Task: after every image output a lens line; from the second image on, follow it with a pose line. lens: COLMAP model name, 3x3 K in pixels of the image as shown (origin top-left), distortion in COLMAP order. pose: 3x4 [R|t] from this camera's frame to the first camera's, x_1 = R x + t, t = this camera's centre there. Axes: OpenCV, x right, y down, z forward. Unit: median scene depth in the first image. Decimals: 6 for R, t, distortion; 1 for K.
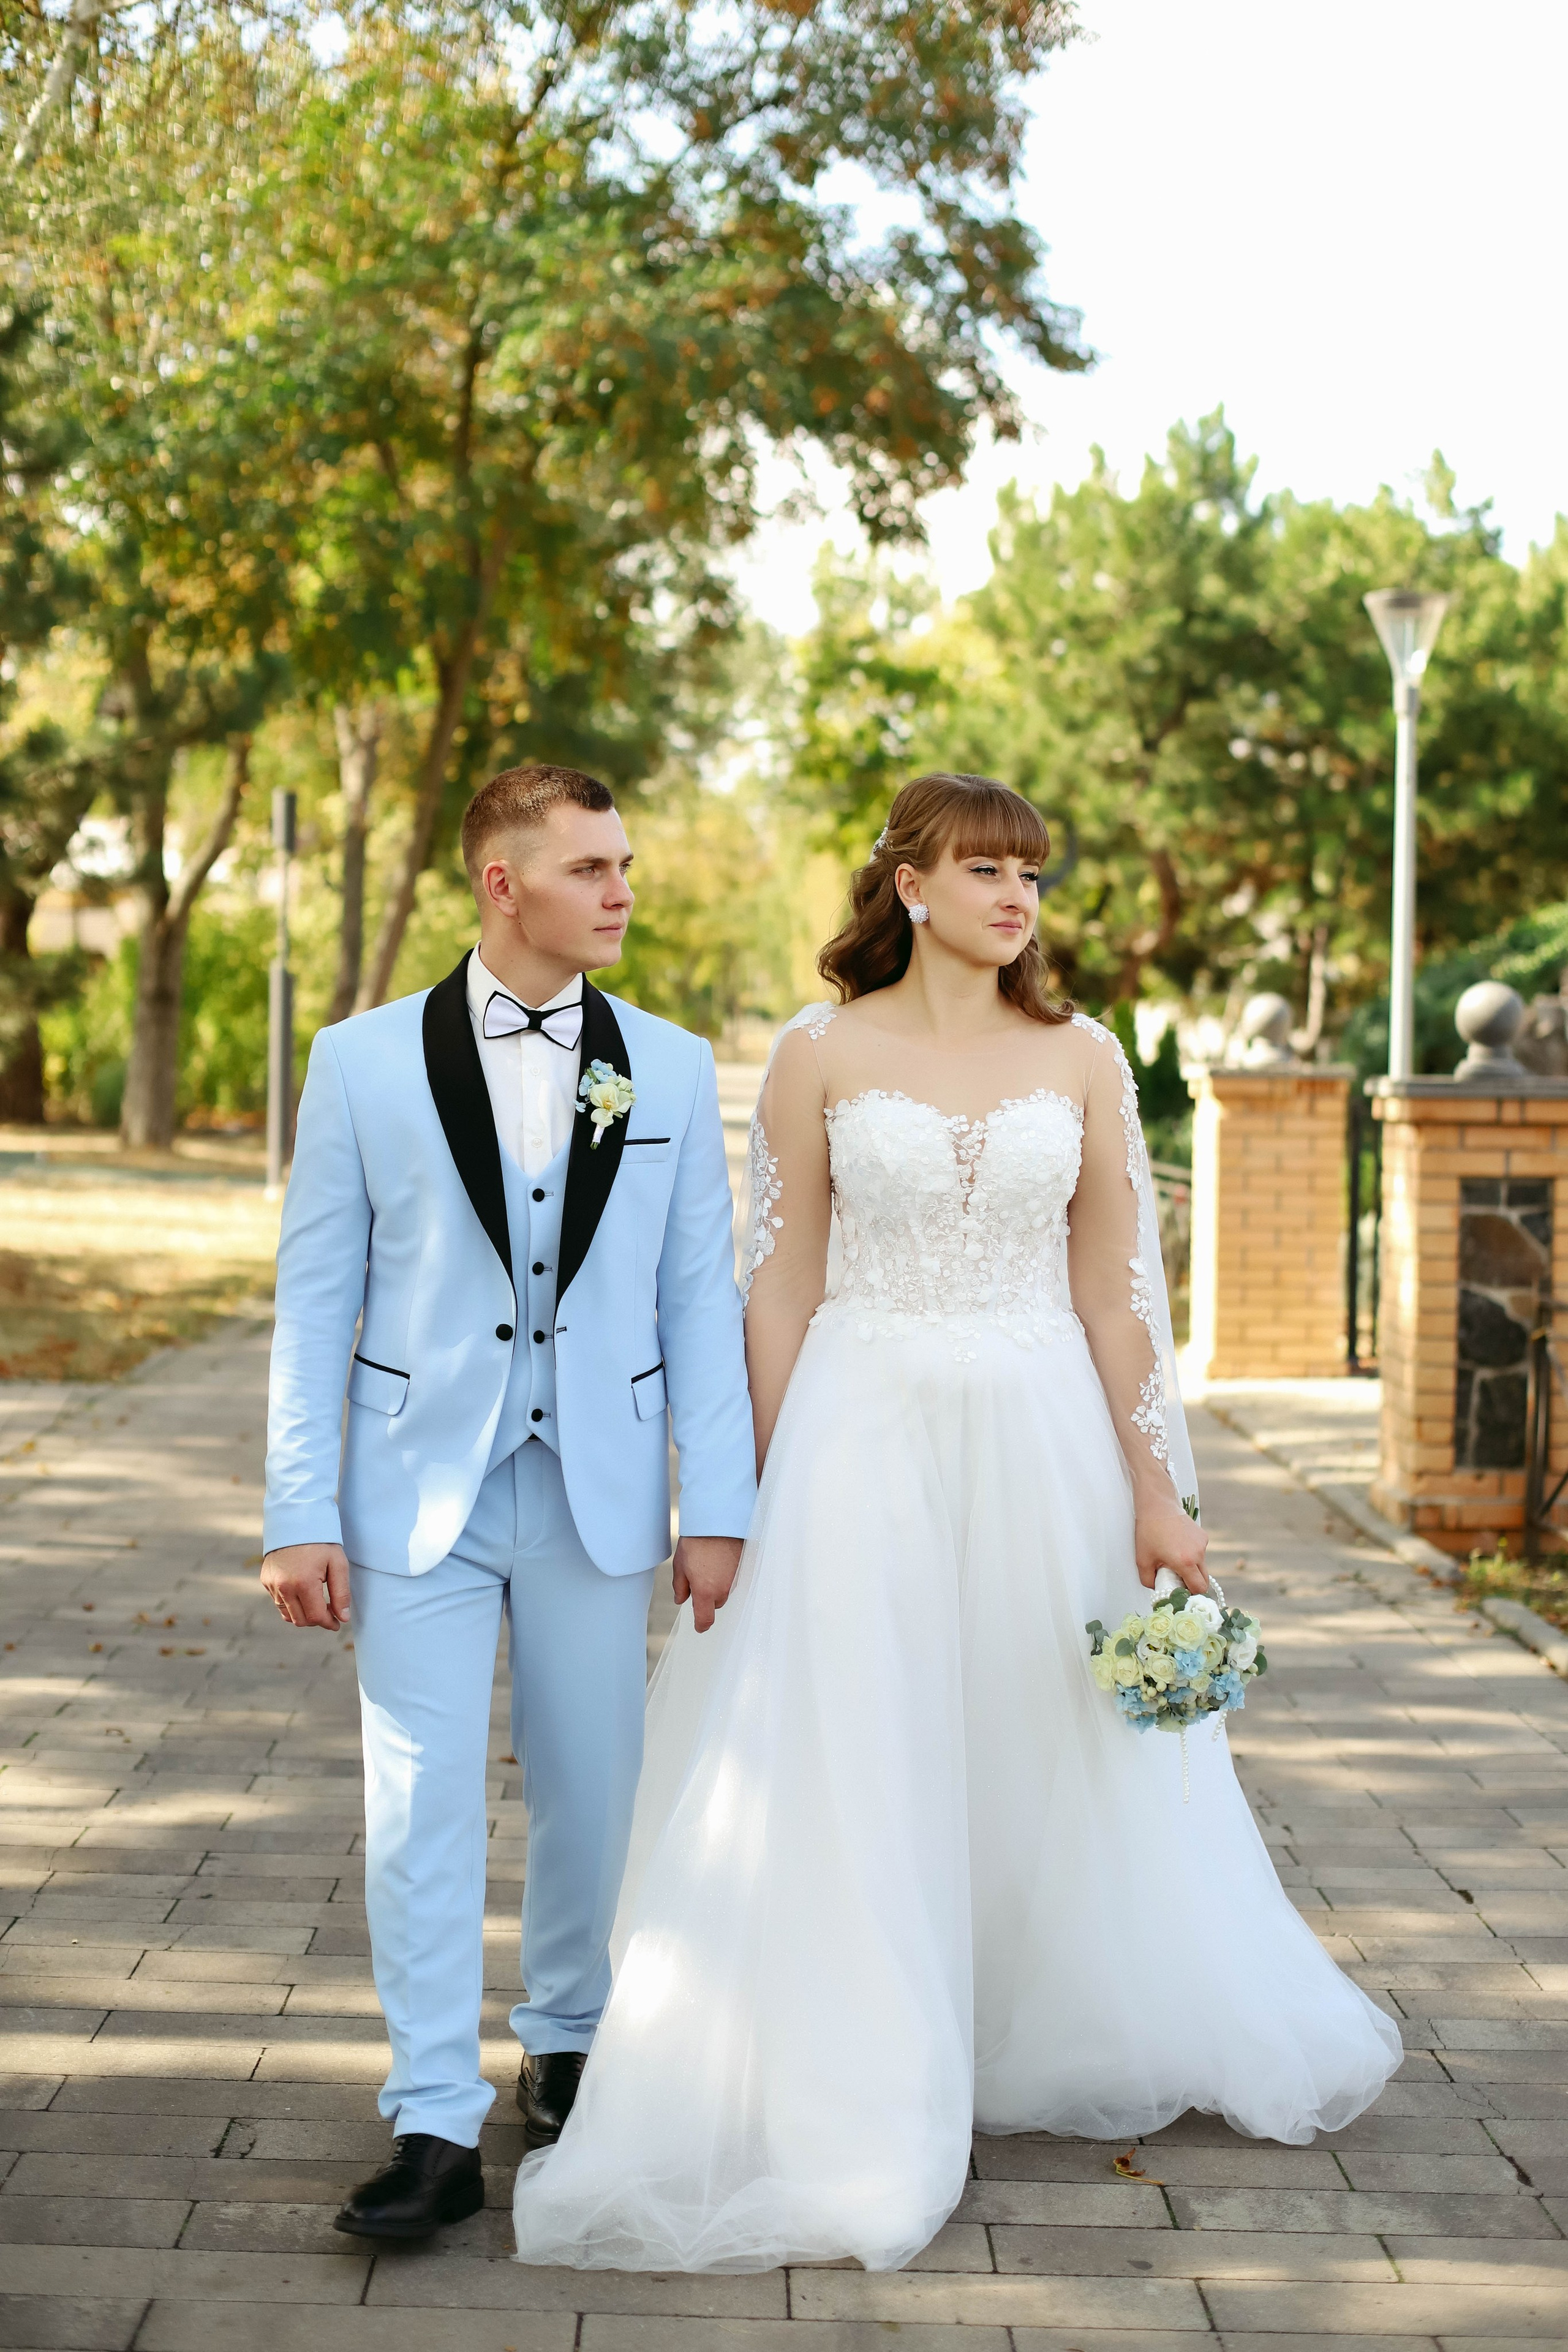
lens RADIAL K [[4021.0, 0, 865.7], [0, 4021.0, 1045.7], [0, 0, 1]] dist [1.074508, 0.006187]
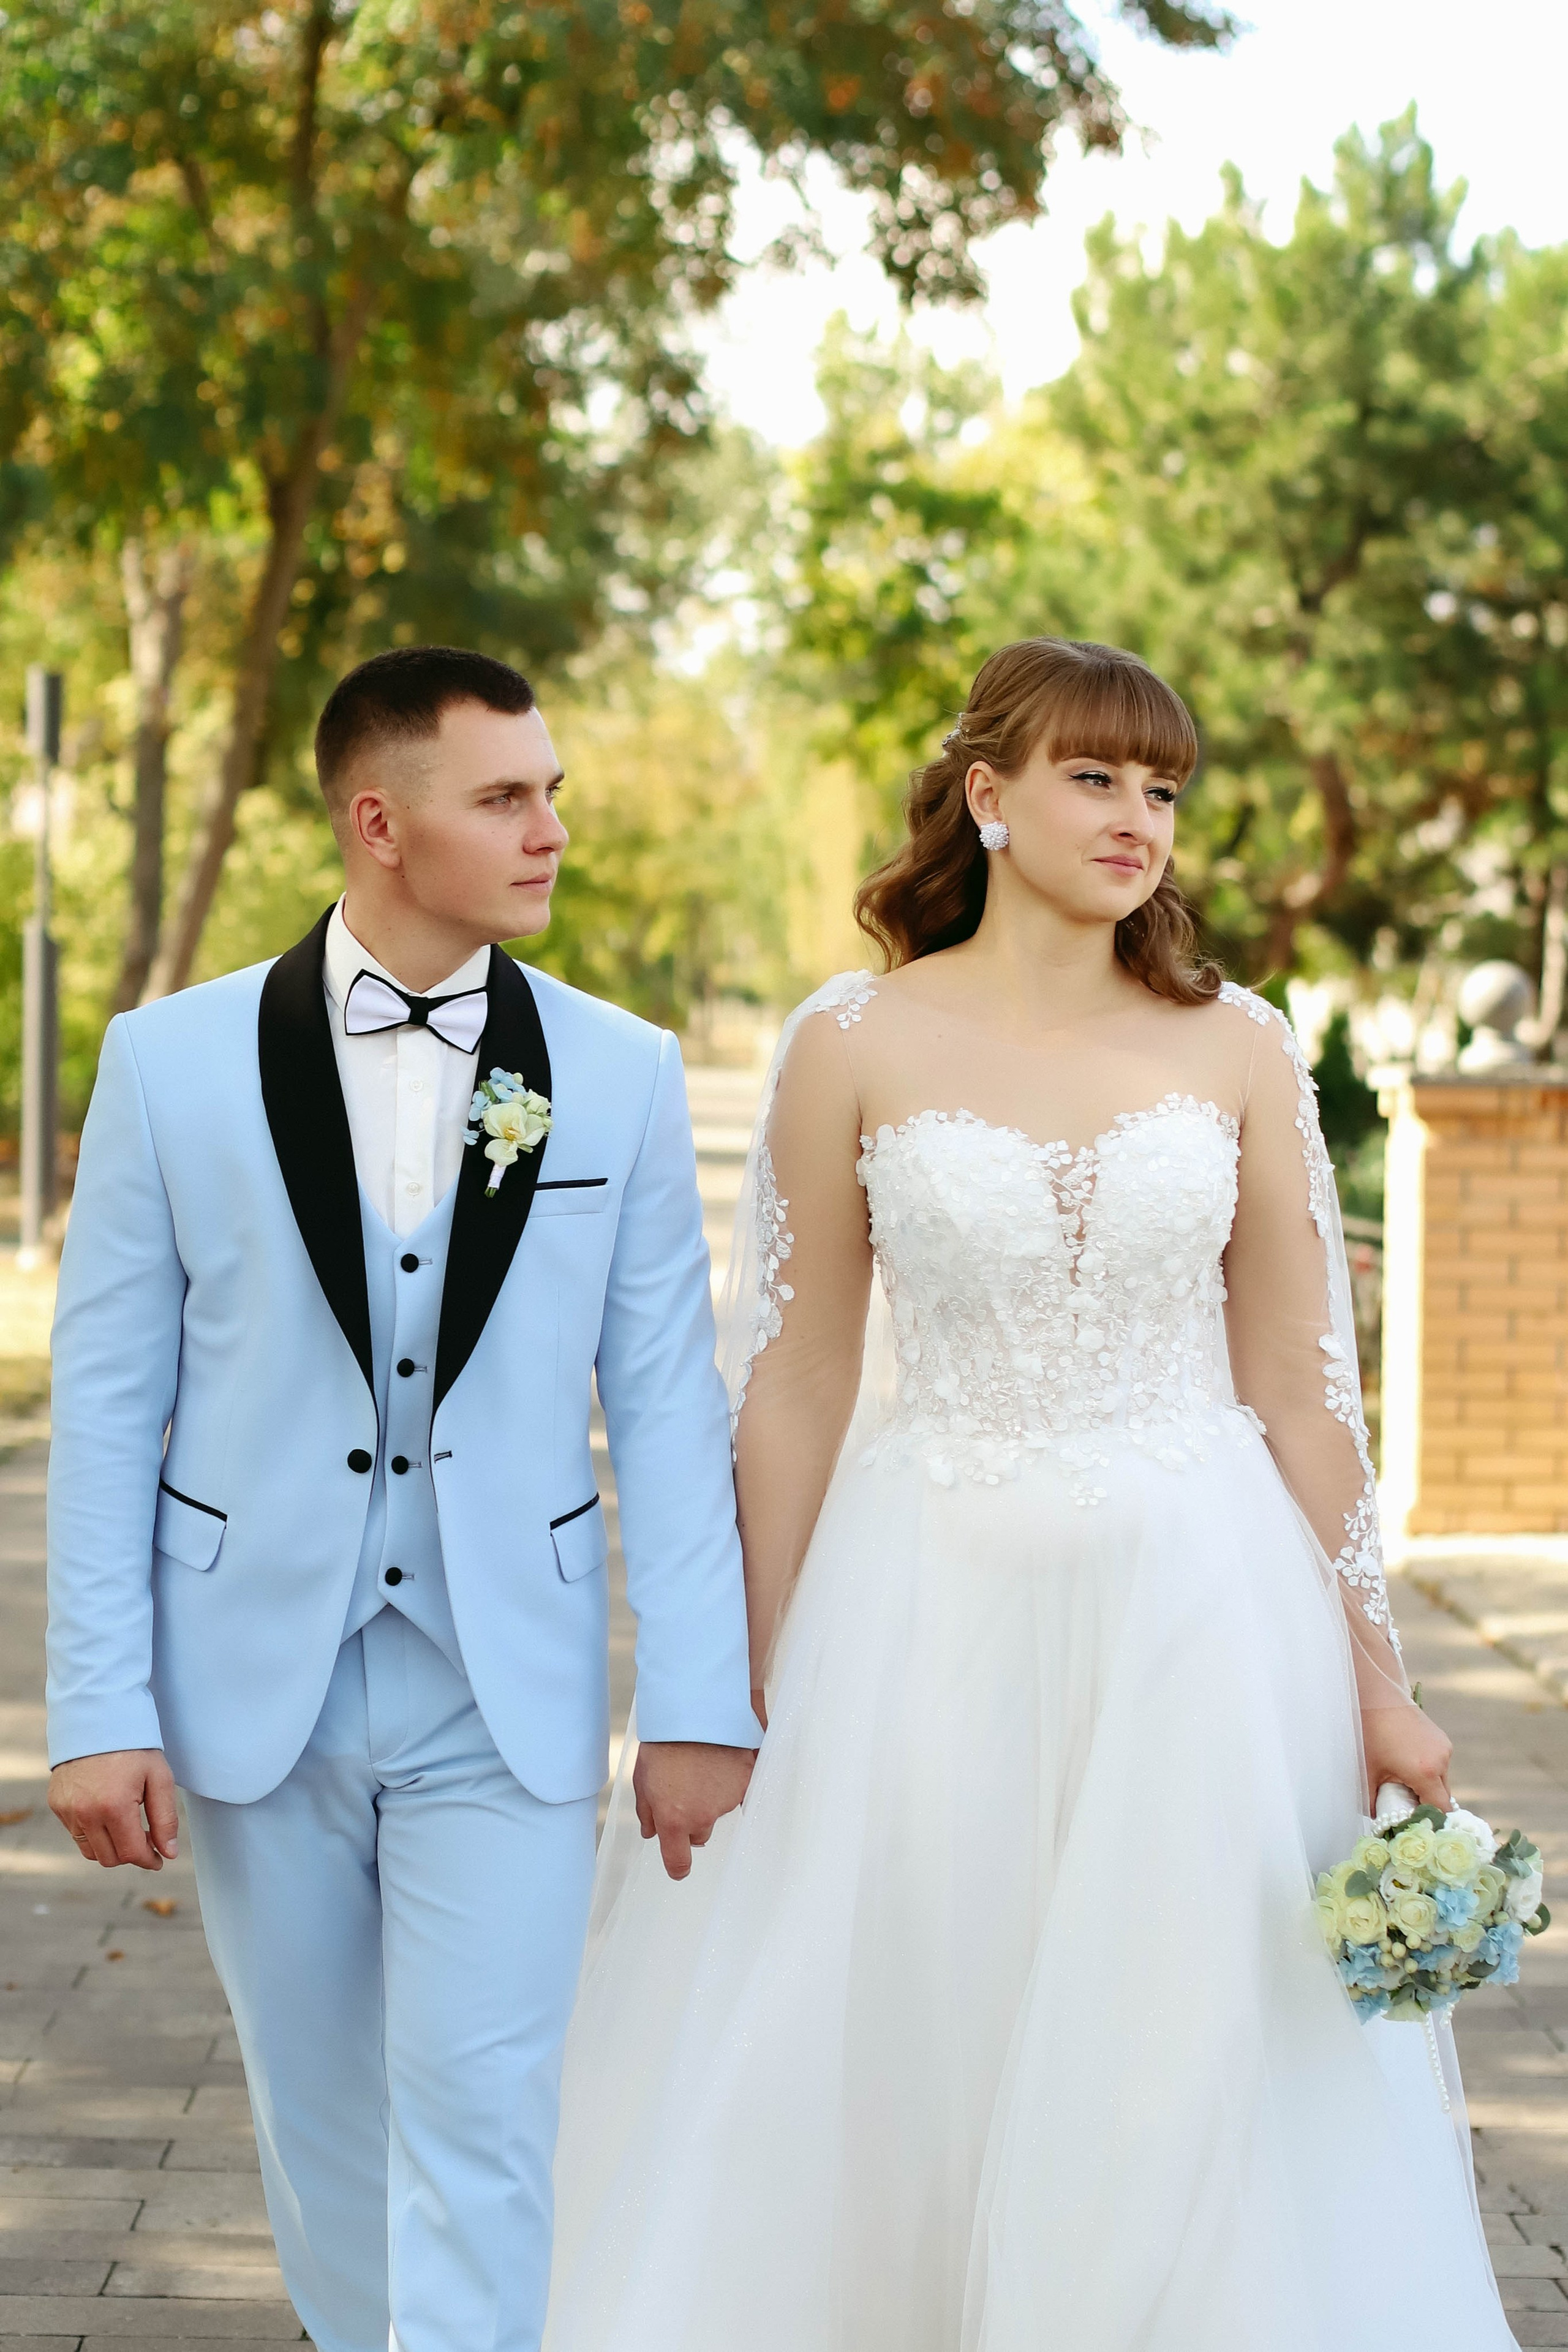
lens RADIAL K [[3397.9, 0, 784.0], [0, 3397.9, 1176.0], [0, 0, 1]] dist [-0.382280, 0.008530]
pose [[0.999686, -0.002057, -0.024980, -0.004936], [0.002844, 0.999500, 0.031505, 0.004959], [0.024903, -0.031566, 0.999191, 0.443391]]
